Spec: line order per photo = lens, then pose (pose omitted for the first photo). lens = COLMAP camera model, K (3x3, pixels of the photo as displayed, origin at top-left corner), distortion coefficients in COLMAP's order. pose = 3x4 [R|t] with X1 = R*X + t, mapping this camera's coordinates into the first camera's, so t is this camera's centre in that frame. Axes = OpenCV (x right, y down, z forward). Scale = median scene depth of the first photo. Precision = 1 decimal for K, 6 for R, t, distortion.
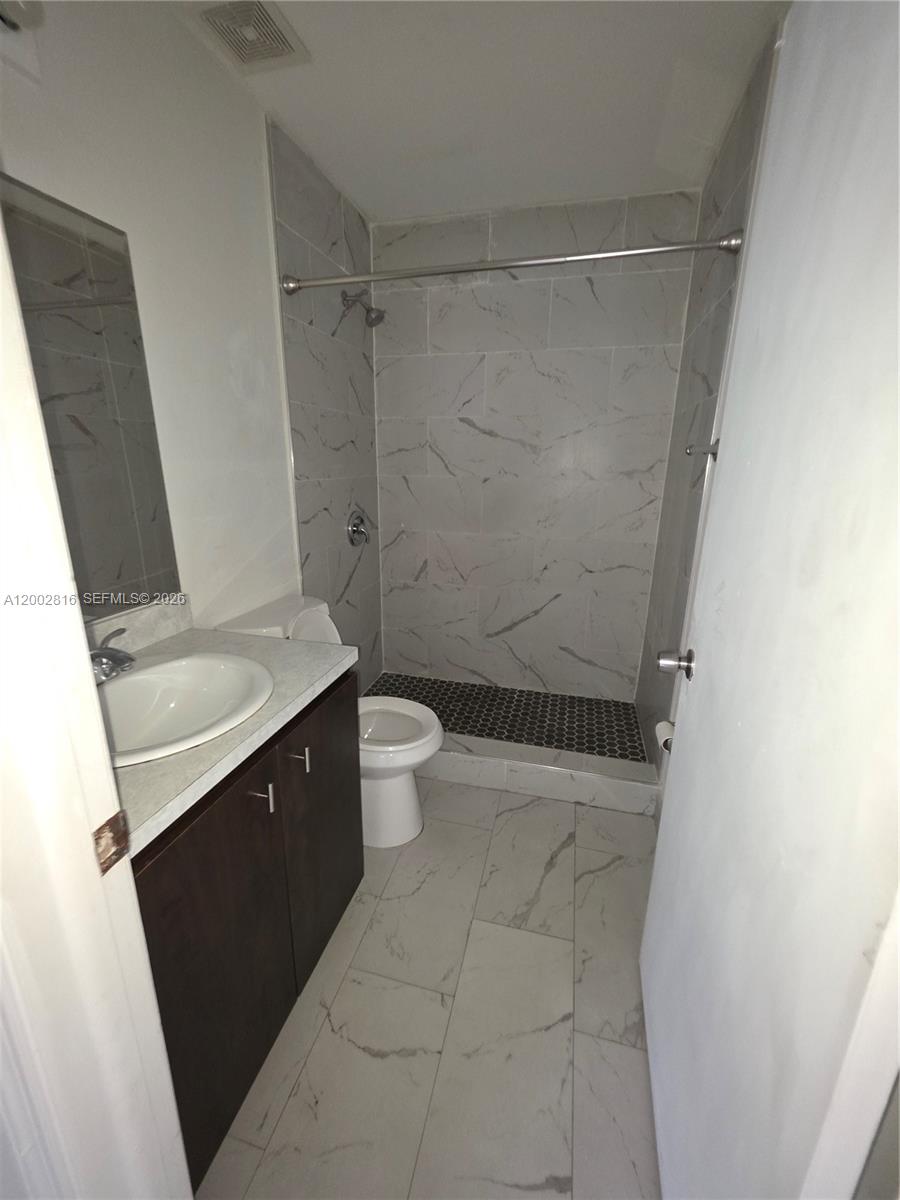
lens RADIAL K [[482.5, 0, 450.0], [0, 482.5, 600.0], [0, 0, 1]] dist [0.000714, 0.000041]
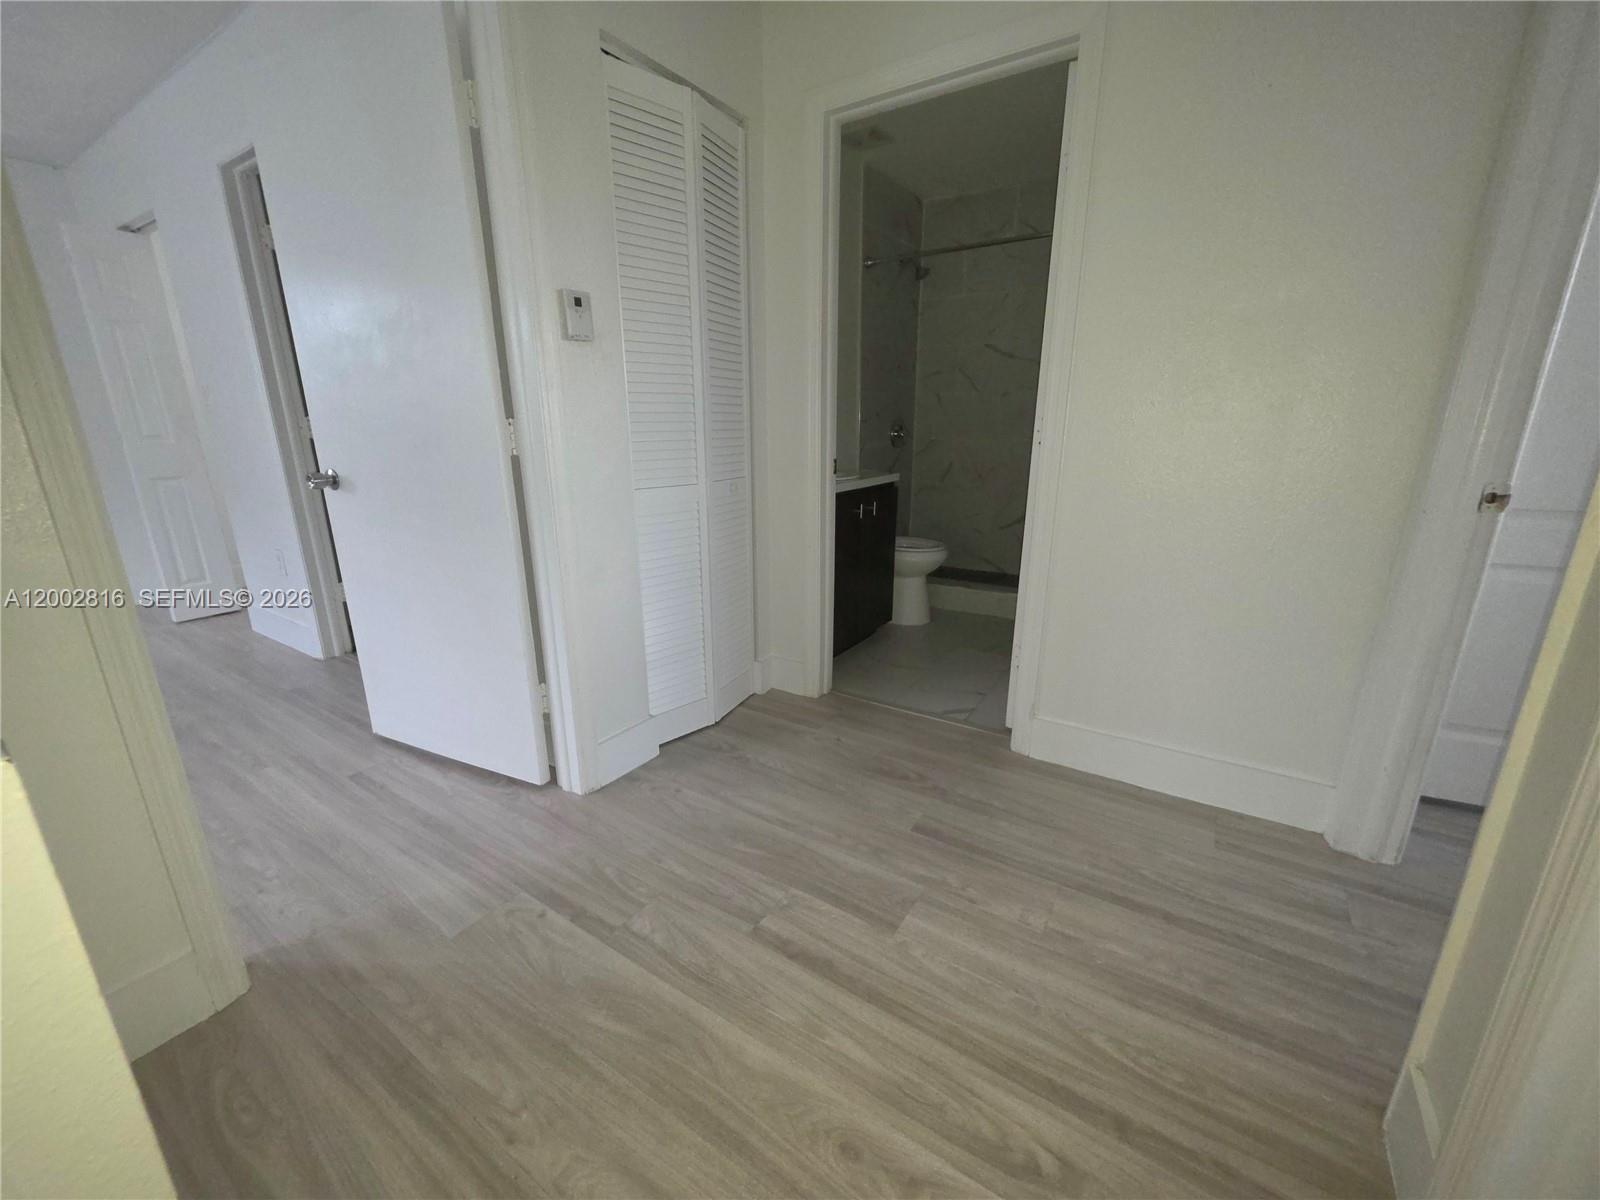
lens RADIAL K [[643.3, 0, 800.0], [0, 643.3, 600.0], [0, 0, 1]] dist [0.000714, 0.000041]
pose [[0.953108, 0.064712, -0.295630, 0.107162], [-0.066466, 0.997780, 0.004125, 0.338070], [0.295240, 0.015717, 0.955294, -0.793284]]
